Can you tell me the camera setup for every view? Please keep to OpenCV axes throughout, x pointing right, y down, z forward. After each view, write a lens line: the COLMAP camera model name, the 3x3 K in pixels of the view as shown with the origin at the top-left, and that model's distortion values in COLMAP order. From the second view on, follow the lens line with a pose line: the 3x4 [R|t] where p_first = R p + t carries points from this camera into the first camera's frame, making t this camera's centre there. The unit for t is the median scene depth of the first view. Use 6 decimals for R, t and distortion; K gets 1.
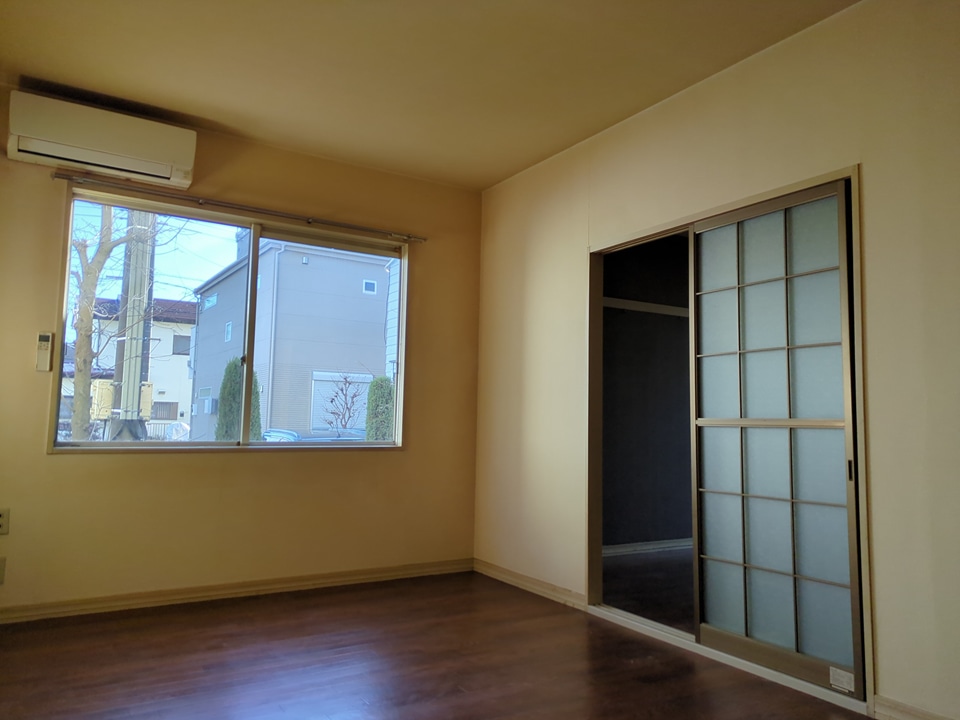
lens RADIAL K [[717.8, 0, 483.6], [0, 717.8, 356.6], [0, 0, 1]] dist [0.039597, -0.029701]
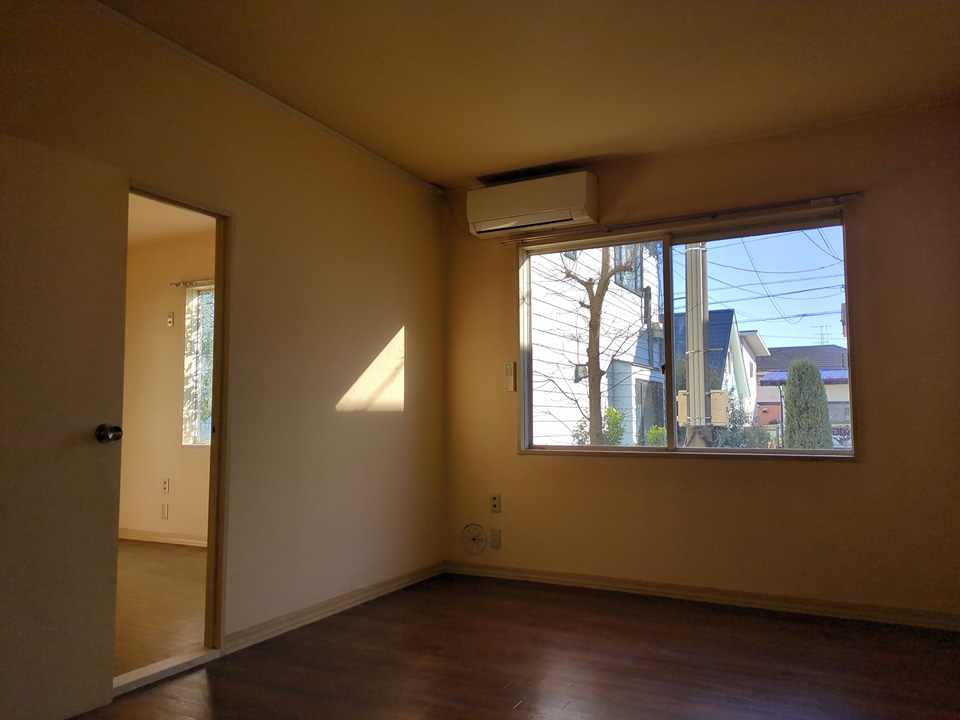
lens RADIAL K [[717.8, 0, 477.4], [0, 717.8, 363.4], [0, 0, 1]] dist [0.039597, -0.029701]
pose [[0.494587, -0.093802, -0.864051, 0.443215], [0.091787, 0.994237, -0.055395, 0.032174], [0.864268, -0.051911, 0.500346, 0.265598]]
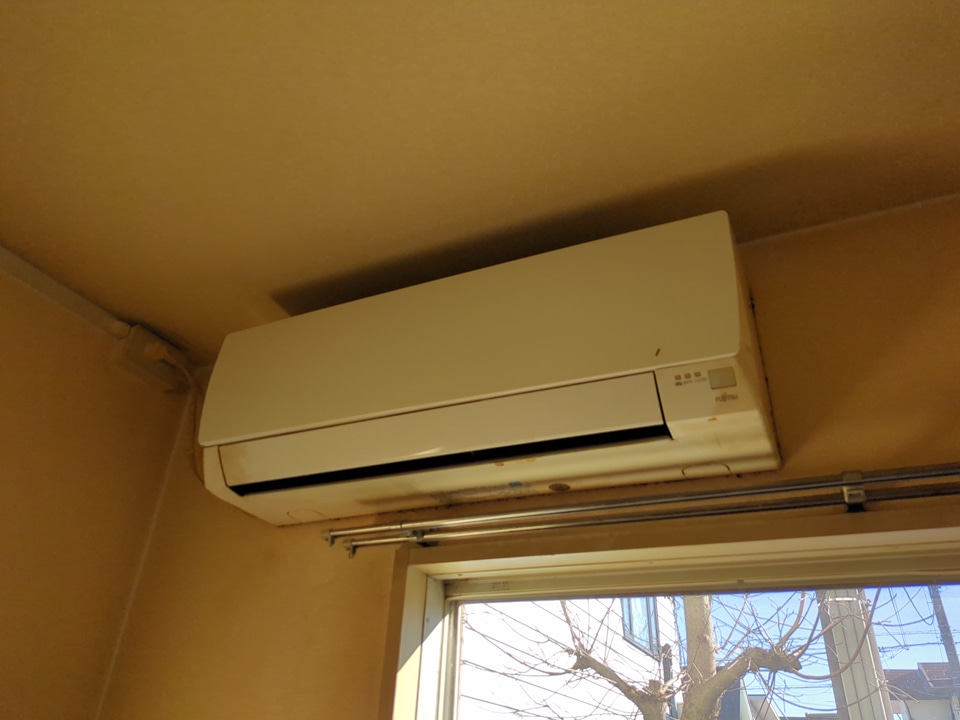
lens RADIAL K [[717.8, 0, 480.7], [0, 717.8, 358.9], [0, 0, 1]] dist [0.039597, -0.029701]
pose [[0.546095, -0.424594, -0.722150, -0.277605], [0.049394, 0.876858, -0.478205, -0.152334], [0.836266, 0.225476, 0.499820, 0.792294]]
